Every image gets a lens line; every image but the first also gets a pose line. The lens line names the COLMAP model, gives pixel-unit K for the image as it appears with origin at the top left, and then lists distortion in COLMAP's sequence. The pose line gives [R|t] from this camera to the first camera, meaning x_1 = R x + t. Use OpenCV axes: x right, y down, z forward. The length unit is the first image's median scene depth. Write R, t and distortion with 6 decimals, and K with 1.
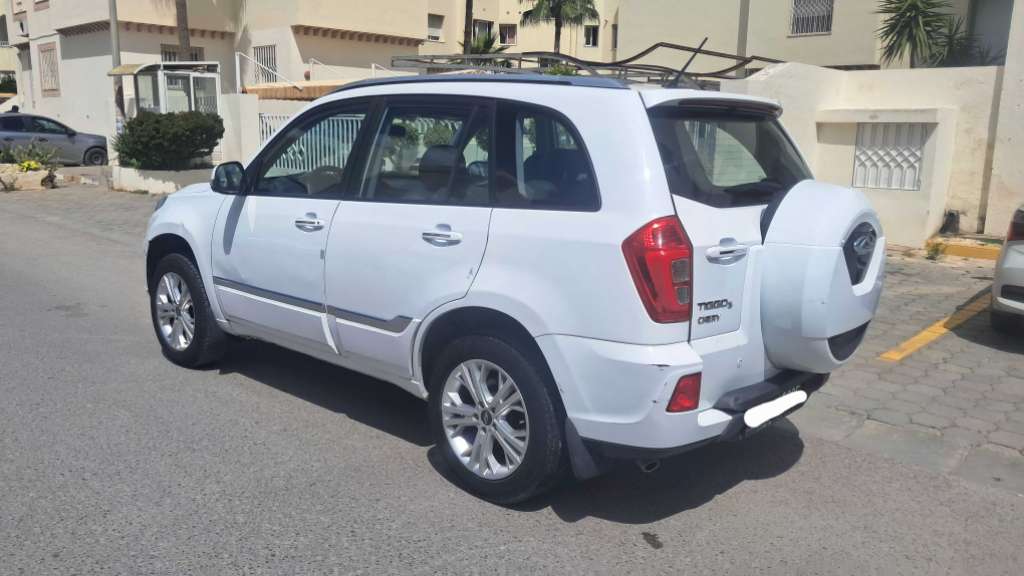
lens RADIAL K [[806.8, 0, 512.0], [0, 806.8, 288.0], [0, 0, 1]] dist [0.050115, -0.088351]
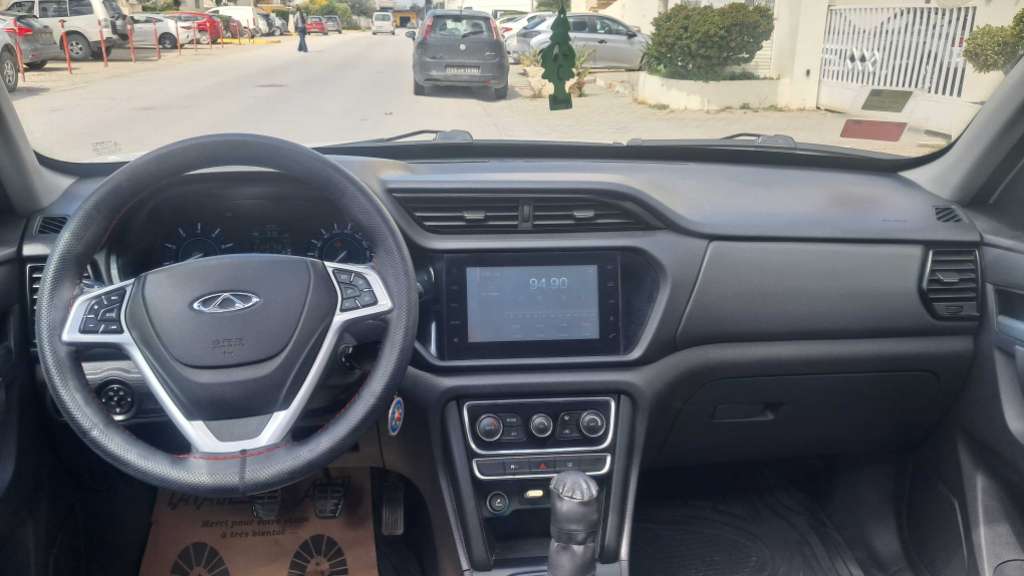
lens RADIAL K [[818.9, 0, 512.0], [0, 818.9, 288.0], [0, 0, 1]] dist [0.026447, -0.096157]
pose [[0.753705, 0.193738, -0.628009, -0.050240], [-0.125595, 0.980412, 0.151720, -0.158831], [0.645101, -0.035478, 0.763273, 0.930721]]
